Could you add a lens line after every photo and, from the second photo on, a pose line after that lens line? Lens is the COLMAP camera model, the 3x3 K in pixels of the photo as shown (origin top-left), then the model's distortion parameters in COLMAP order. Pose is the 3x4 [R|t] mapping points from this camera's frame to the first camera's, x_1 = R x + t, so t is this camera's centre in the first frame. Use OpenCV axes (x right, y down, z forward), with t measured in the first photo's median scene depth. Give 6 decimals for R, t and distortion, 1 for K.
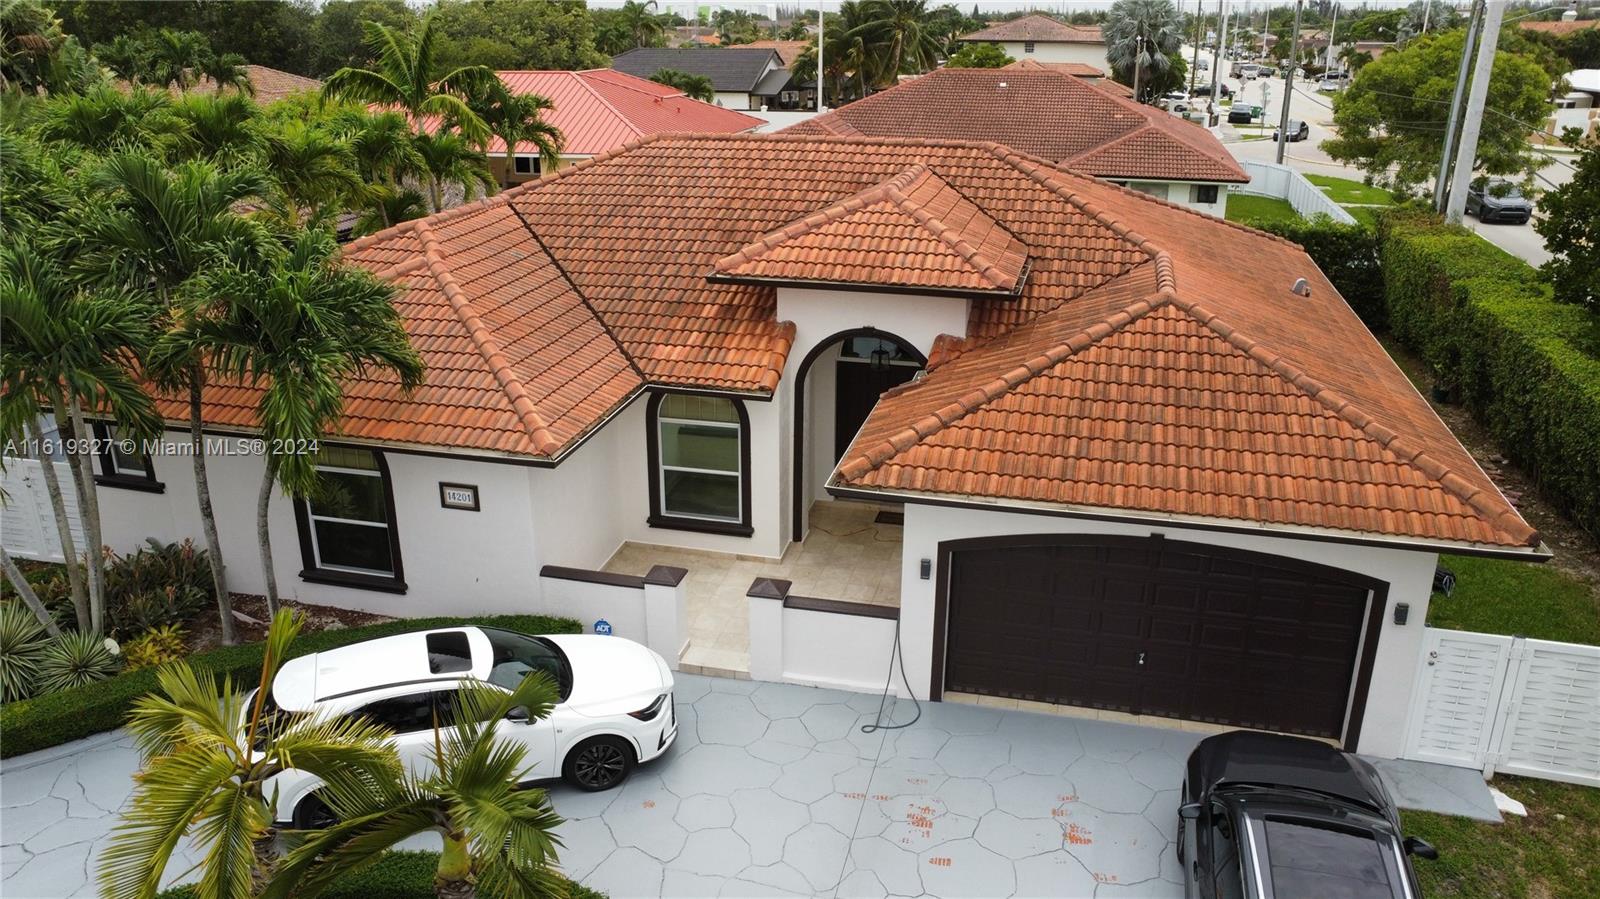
lens RADIAL K [[1195.1, 0, 799.0], [0, 1195.1, 447.7], [0, 0, 1]] dist [-0.131768, 0.190194]
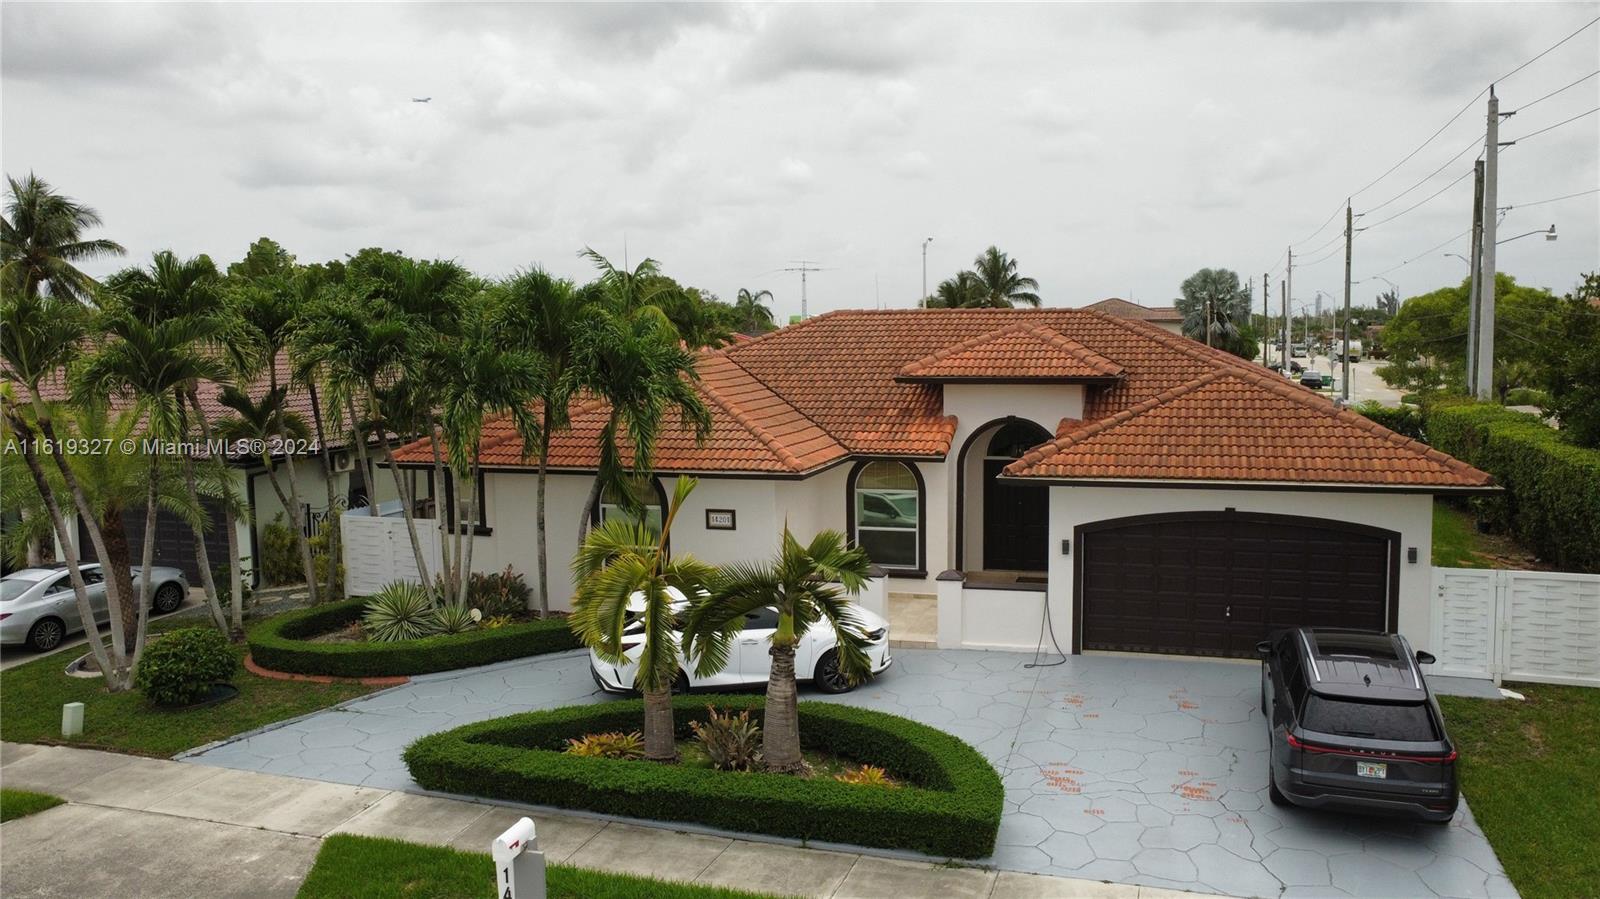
lens RADIAL K [[1195.1, 0, 799.3], [0, 1195.1, 438.9], [0, 0, 1]] dist [-0.131768, 0.190194]
pose [[0.997344, -0.011151, -0.071971, -0.087639], [-0.007869, 0.965922, -0.258715, 0.287892], [0.072403, 0.258594, 0.963269, -0.334612]]
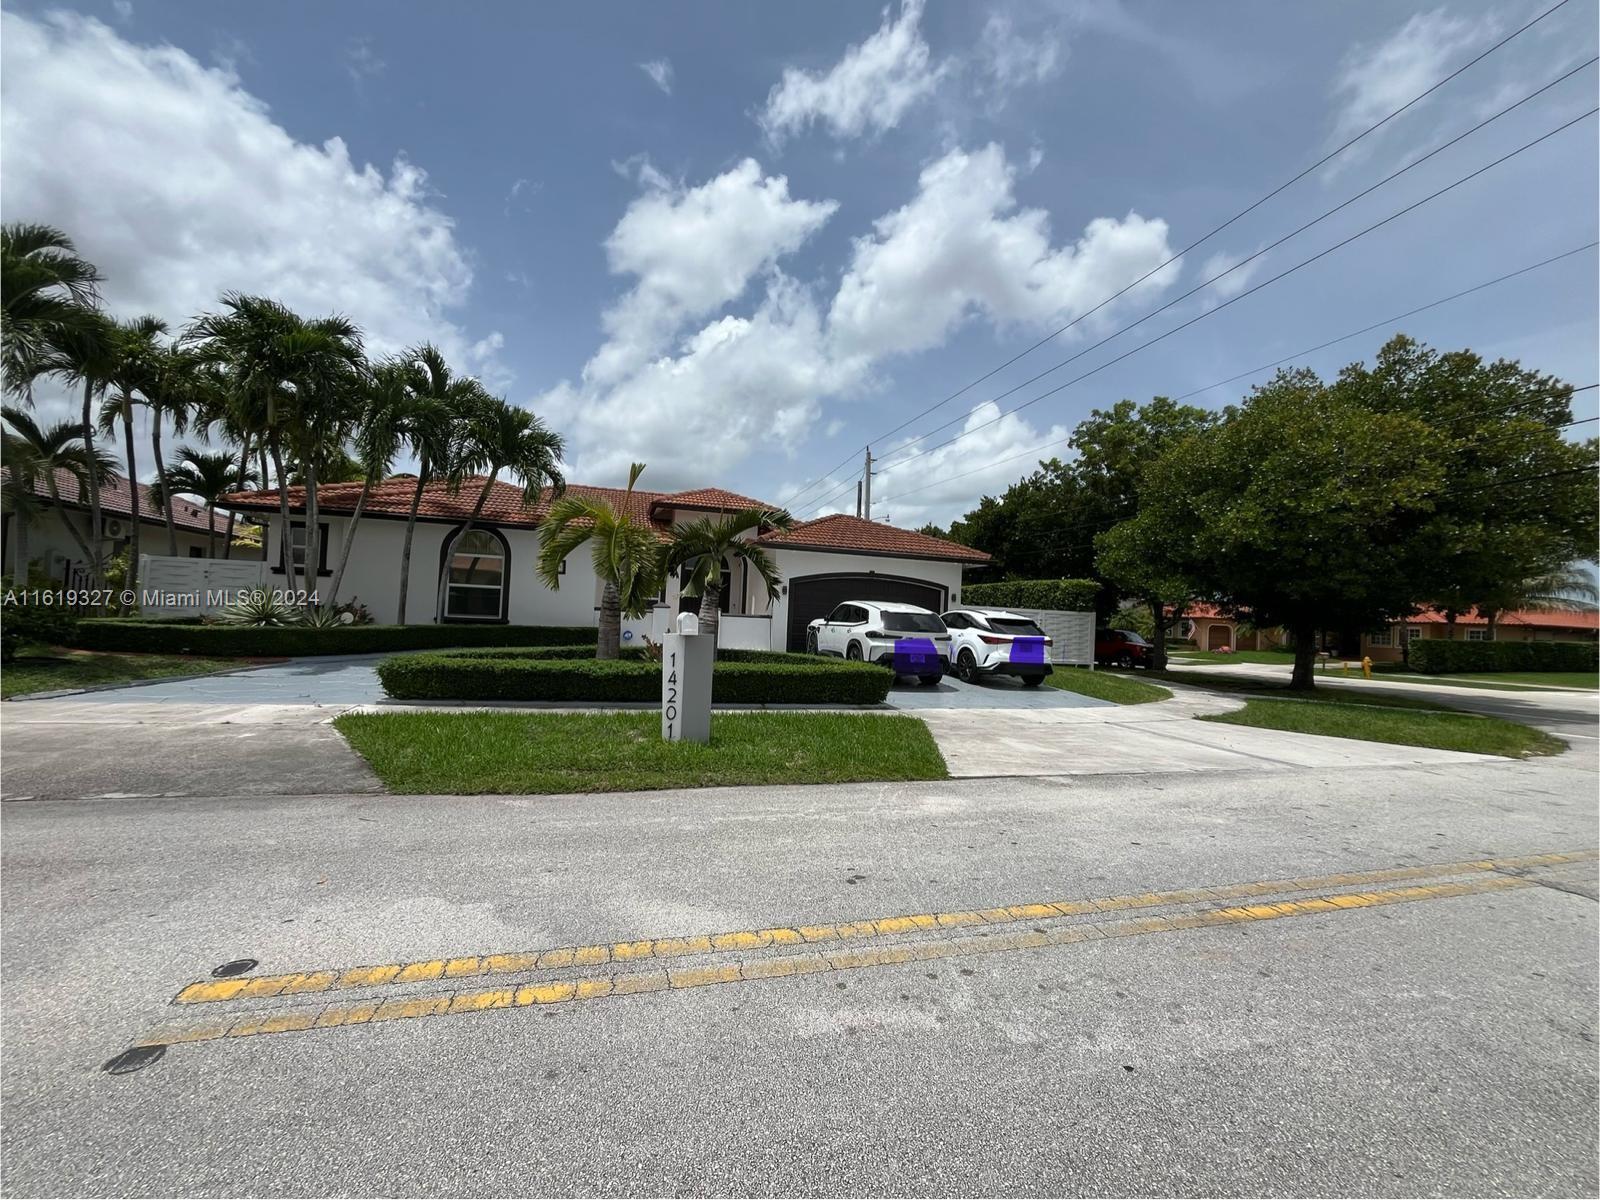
lens RADIAL K [[644.9, 0, 792.7], [0, 644.9, 600.8], [0, 0, 1]] dist [0.001910, 0.000694]
pose [[0.868593, 0.055591, 0.492398, -0.432237], [0.127639, 0.935057, -0.330722, 0.462613], [-0.478805, 0.350112, 0.805089, -0.031793]]
